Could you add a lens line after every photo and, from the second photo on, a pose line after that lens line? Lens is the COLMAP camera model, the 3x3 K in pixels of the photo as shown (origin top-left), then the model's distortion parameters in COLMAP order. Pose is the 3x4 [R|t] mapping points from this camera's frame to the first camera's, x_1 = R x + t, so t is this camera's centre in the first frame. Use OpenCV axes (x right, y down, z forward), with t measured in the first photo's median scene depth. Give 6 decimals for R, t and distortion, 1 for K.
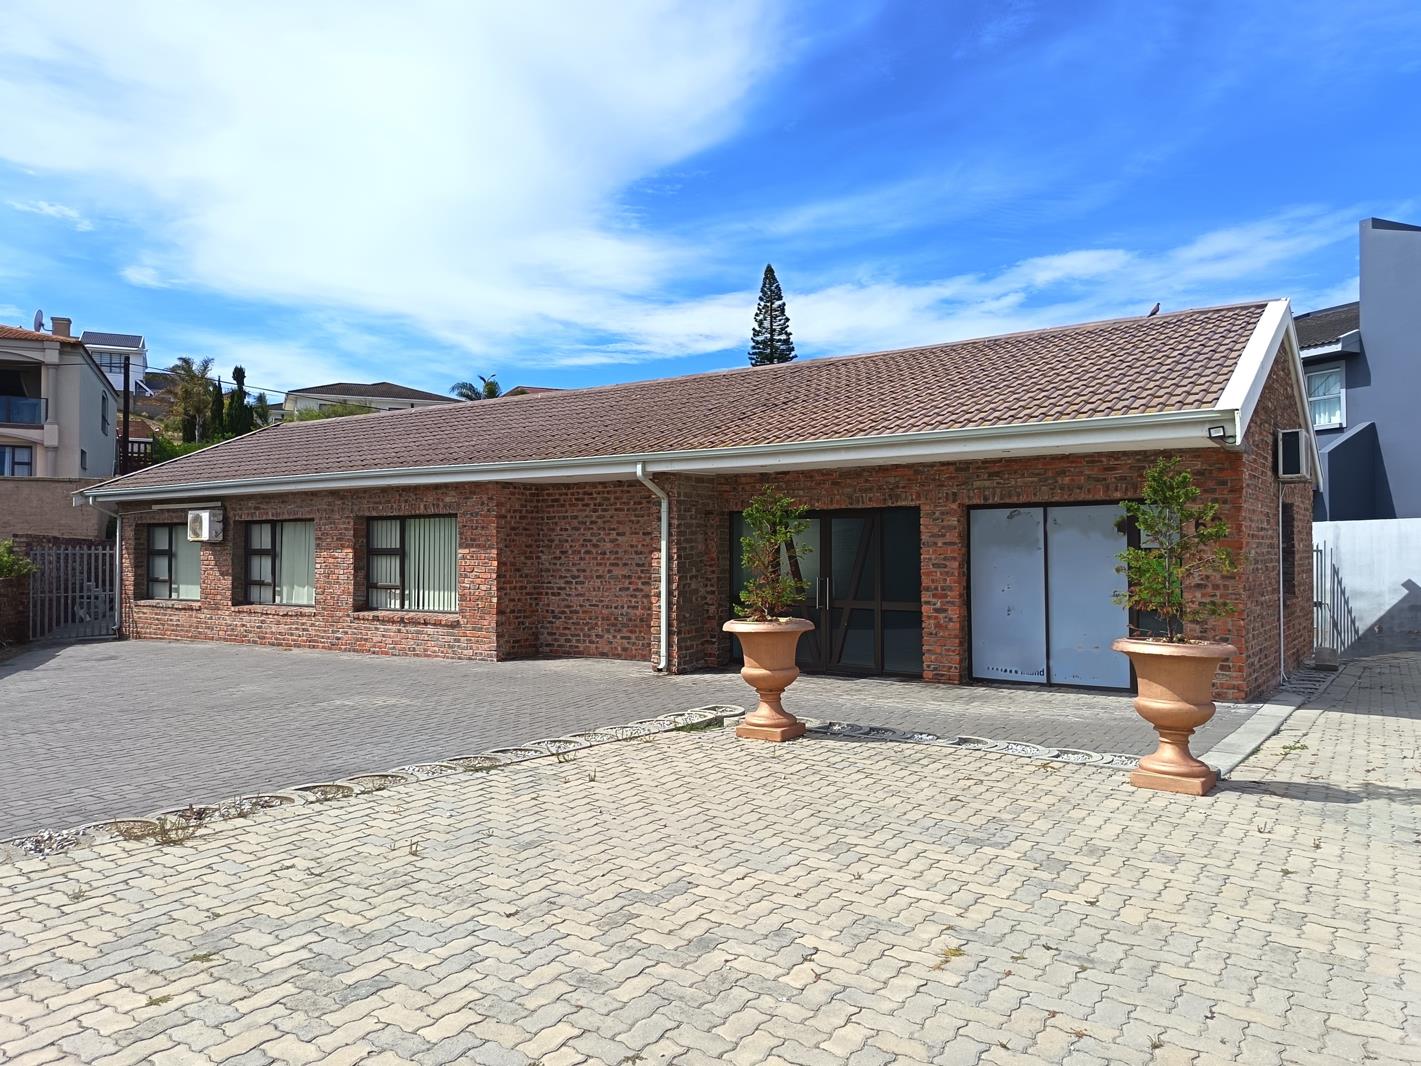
lens RADIAL K [[1037.1, 0, 711.3], [0, 1037.1, 559.2], [0, 0, 1]] dist [0.038357, -0.003753]
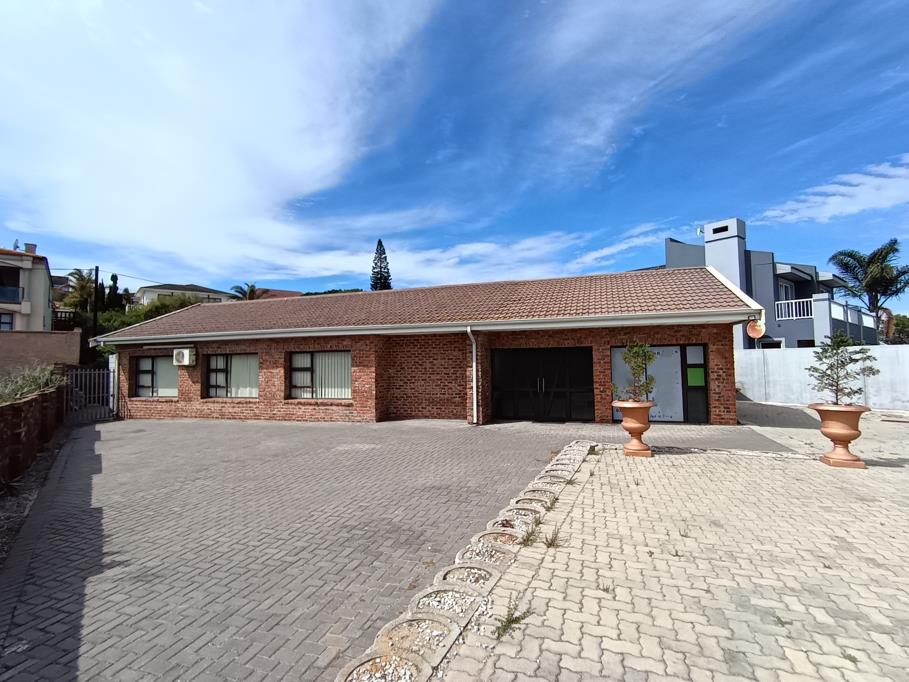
lens RADIAL K [[445.5, 0, 454.5], [0, 445.5, 341.0], [0, 0, 1]] dist [0.012666, -0.000089]
pose [[0.960404, 0.000356, 0.278609, -0.266326], [0.015760, 0.998329, -0.055601, -0.008882], [-0.278163, 0.057791, 0.958794, 0.096074]]
